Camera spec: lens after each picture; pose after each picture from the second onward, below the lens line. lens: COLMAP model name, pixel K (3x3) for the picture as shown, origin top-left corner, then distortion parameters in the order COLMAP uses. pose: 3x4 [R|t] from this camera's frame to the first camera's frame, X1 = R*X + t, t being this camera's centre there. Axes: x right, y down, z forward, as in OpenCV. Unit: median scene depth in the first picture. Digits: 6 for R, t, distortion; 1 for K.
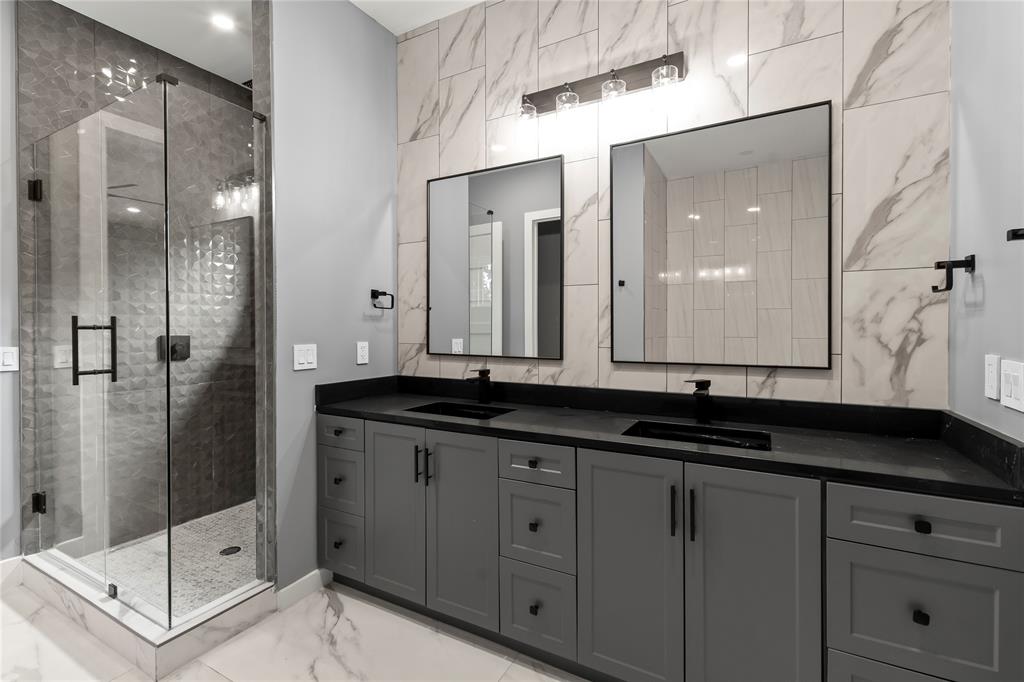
lens RADIAL K [[450.1, 0, 515.2], [0, 450.1, 327.9], [0, 0, 1]] dist [-0.000544, 0.000146]
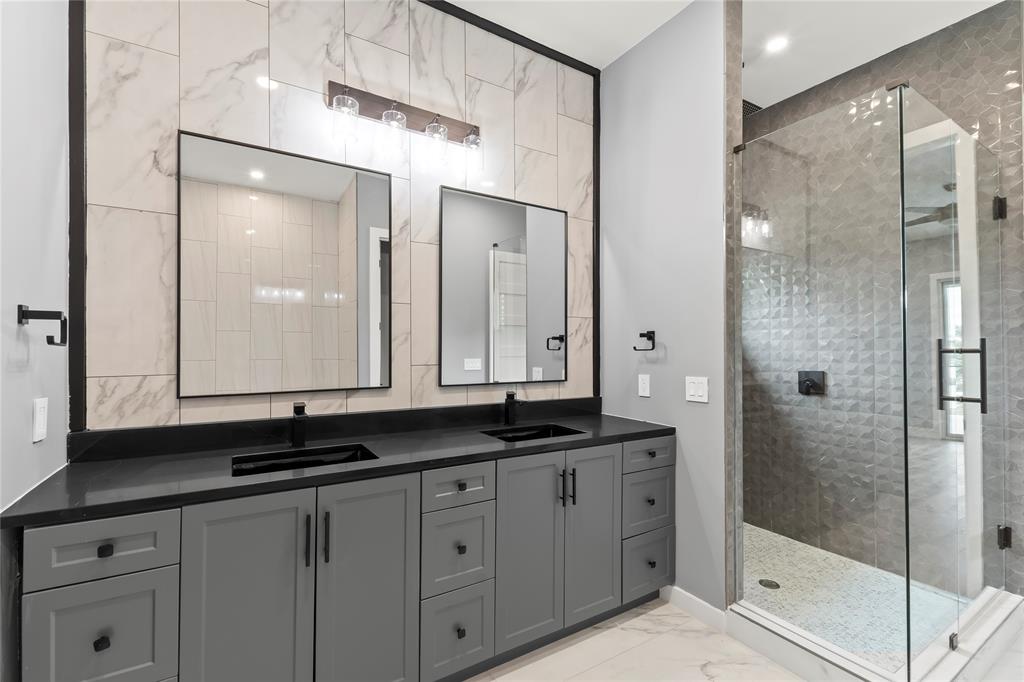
lens RADIAL K [[449.9, 0, 509.6], [0, 449.9, 343.3], [0, 0, 1]] dist [0.002105, 0.000108]
pose [[0.493783, 0.009580, 0.869533, -0.566584], [0.000241, 0.999938, -0.011153, -0.010866], [-0.869585, 0.005717, 0.493750, 0.286787]]
